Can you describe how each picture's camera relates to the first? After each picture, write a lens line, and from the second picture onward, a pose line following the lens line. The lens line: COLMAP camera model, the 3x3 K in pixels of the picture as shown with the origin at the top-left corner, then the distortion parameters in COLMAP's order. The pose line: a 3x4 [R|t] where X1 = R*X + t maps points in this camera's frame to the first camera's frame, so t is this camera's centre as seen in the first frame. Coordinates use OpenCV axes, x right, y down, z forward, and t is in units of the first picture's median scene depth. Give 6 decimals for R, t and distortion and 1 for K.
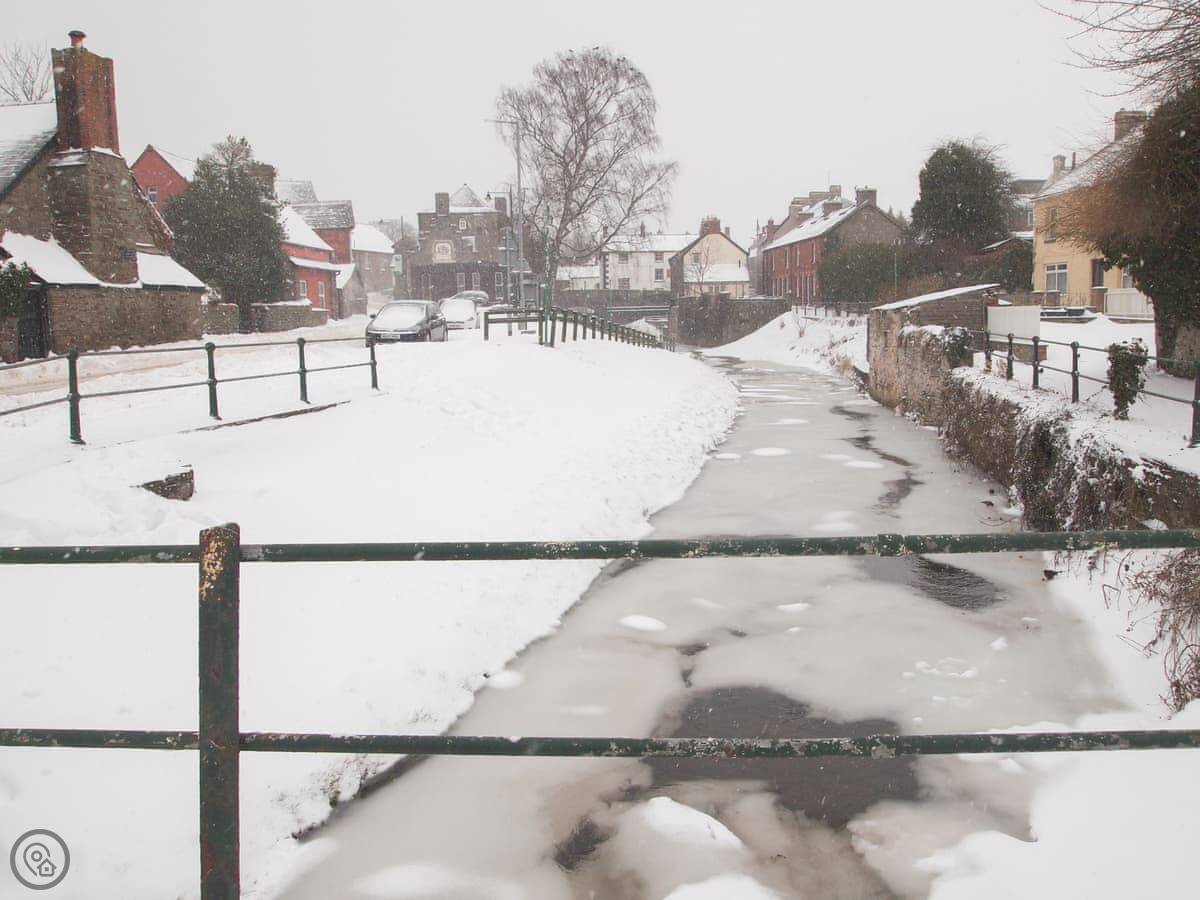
lens RADIAL K [[1092.3, 0, 600.0], [0, 1092.3, 450.0], [0, 0, 1]] dist [-0.071406, -0.019338]
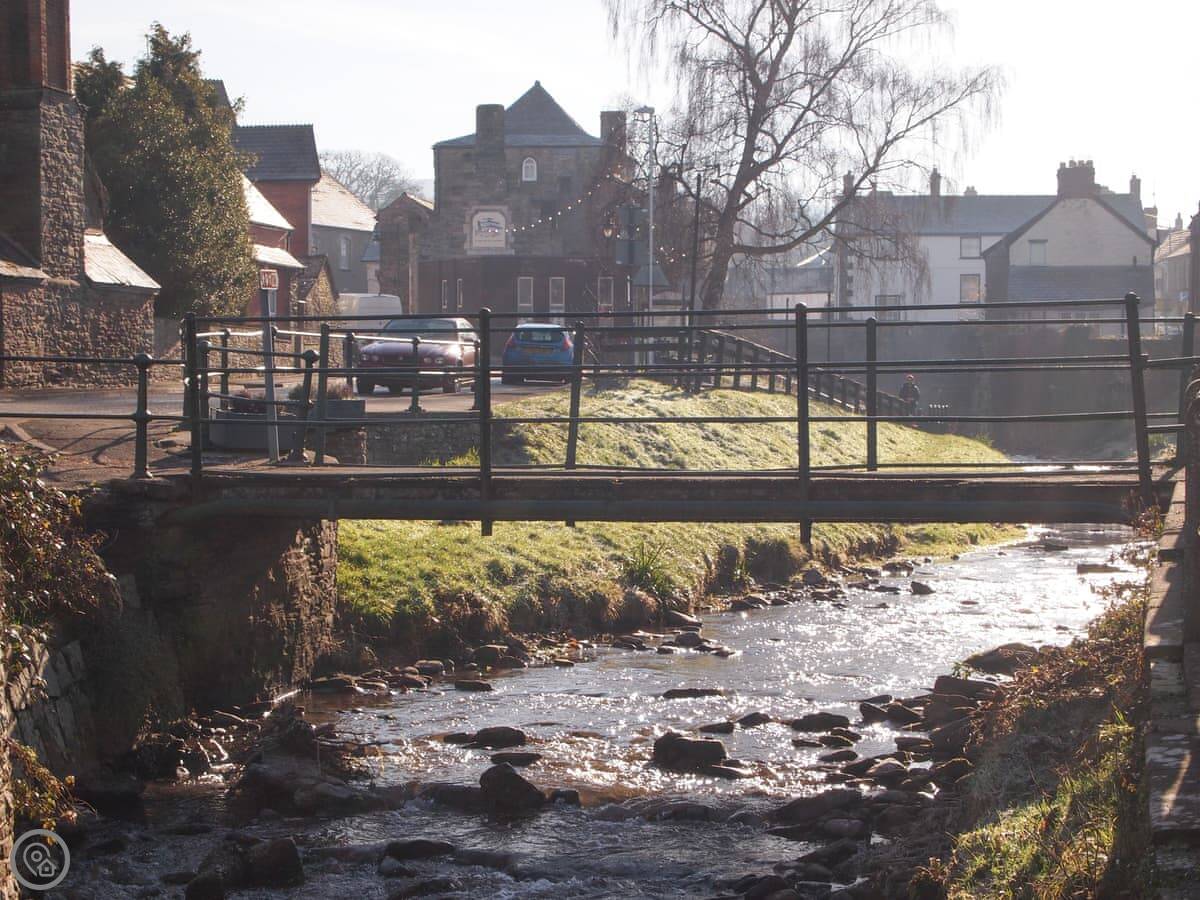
lens RADIAL K [[1092.3, 0, 600.0], [0, 1092.3, 450.0], [0, 0, 1]] dist [-0.071406, -0.019338]
pose [[0.991900, 0.027312, -0.124054, -0.033609], [-0.027720, 0.999615, -0.001561, -0.082794], [0.123963, 0.004987, 0.992274, 0.506001]]
